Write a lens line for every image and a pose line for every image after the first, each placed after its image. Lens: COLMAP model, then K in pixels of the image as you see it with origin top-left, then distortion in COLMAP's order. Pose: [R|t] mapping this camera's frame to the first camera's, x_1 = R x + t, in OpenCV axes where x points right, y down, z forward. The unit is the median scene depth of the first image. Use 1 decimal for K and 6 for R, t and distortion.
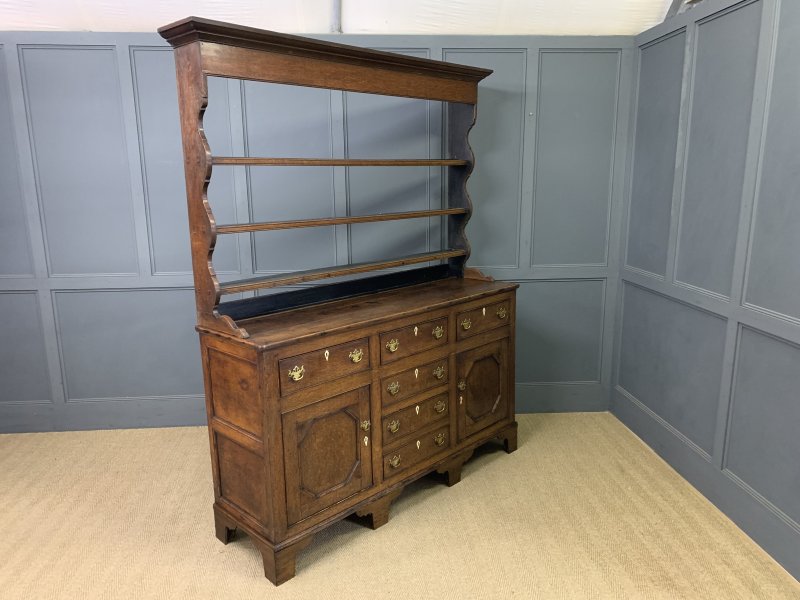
lens RADIAL K [[603.0, 0, 398.0], [0, 603.0, 295.7], [0, 0, 1]] dist [0.095945, -0.063022]
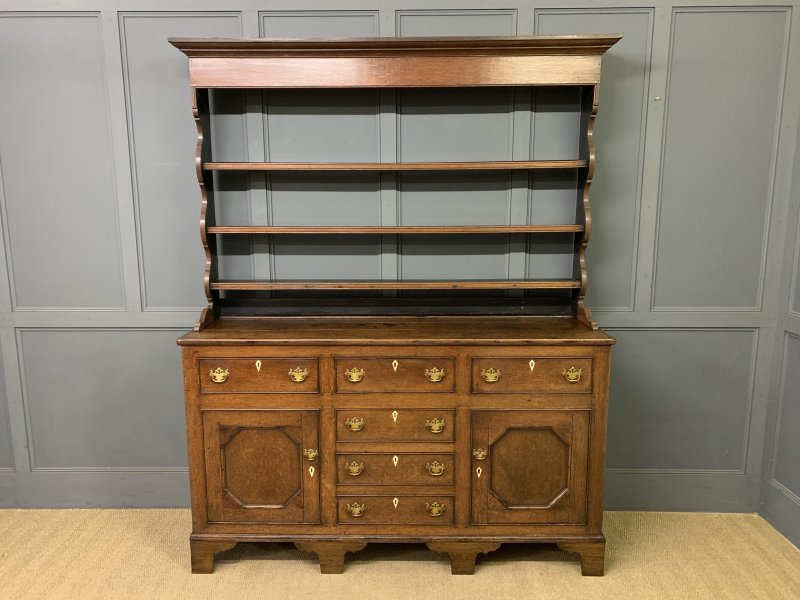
lens RADIAL K [[611.0, 0, 397.8], [0, 611.0, 296.1], [0, 0, 1]] dist [0.103861, -0.188025]
pose [[0.696837, 0.132946, -0.704801, 0.649302], [-0.148276, 0.988145, 0.039793, -0.074813], [0.701736, 0.076776, 0.708289, 0.416521]]
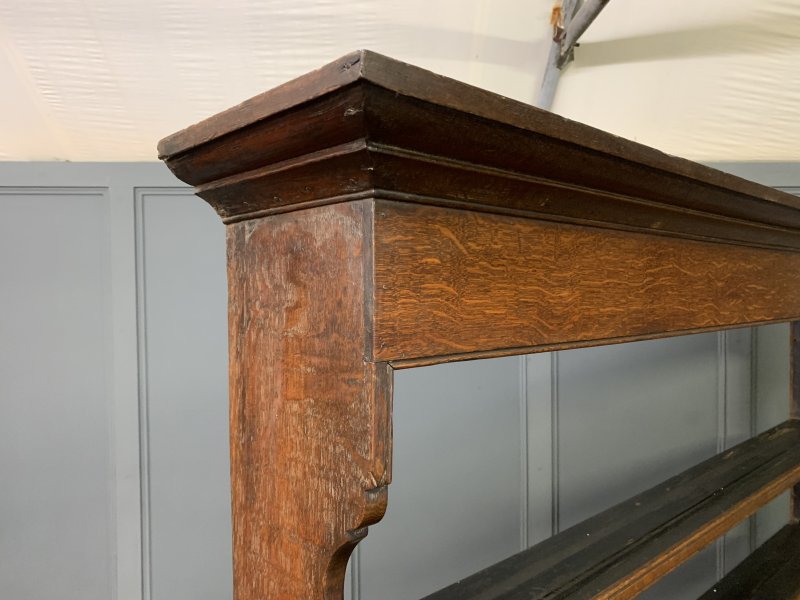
lens RADIAL K [[624.2, 0, 433.1], [0, 624.2, 316.6], [0, 0, 1]] dist [0.098131, -0.203229]
pose [[0.999940, 0.007216, -0.008266, -0.250566], [-0.008466, 0.986608, -0.162889, -0.289582], [0.006979, 0.162949, 0.986610, 0.681592]]
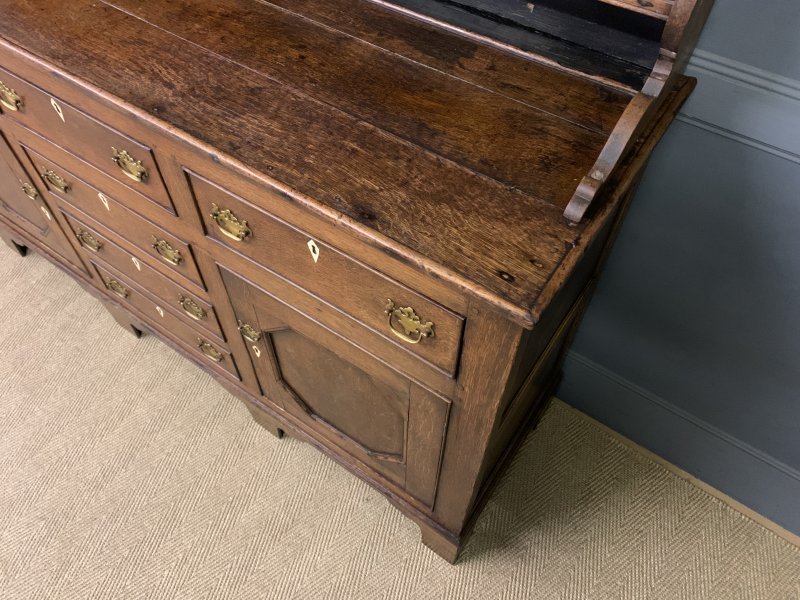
lens RADIAL K [[611.0, 0, 397.8], [0, 611.0, 296.1], [0, 0, 1]] dist [0.103861, -0.188025]
pose [[0.170373, 0.801791, -0.572803, 0.370597], [-0.193441, 0.597206, 0.778412, -0.202318], [0.966206, -0.021817, 0.256847, 1.153025]]
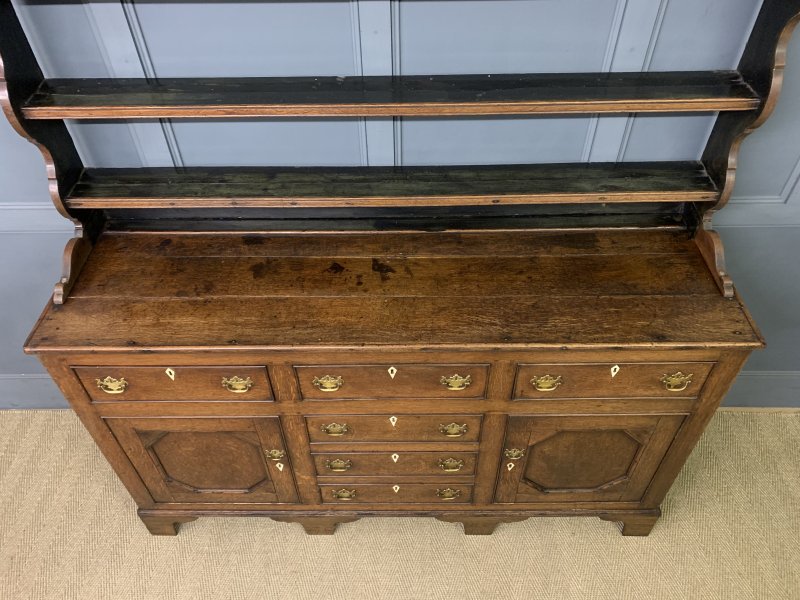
lens RADIAL K [[625.6, 0, 400.0], [0, 625.6, 300.0], [0, 0, 1]] dist [0.055583, -0.066076]
pose [[0.699749, 0.516185, -0.493867, 0.281561], [-0.139144, 0.776553, 0.614496, -0.337896], [0.700708, -0.361274, 0.615216, 0.734234]]
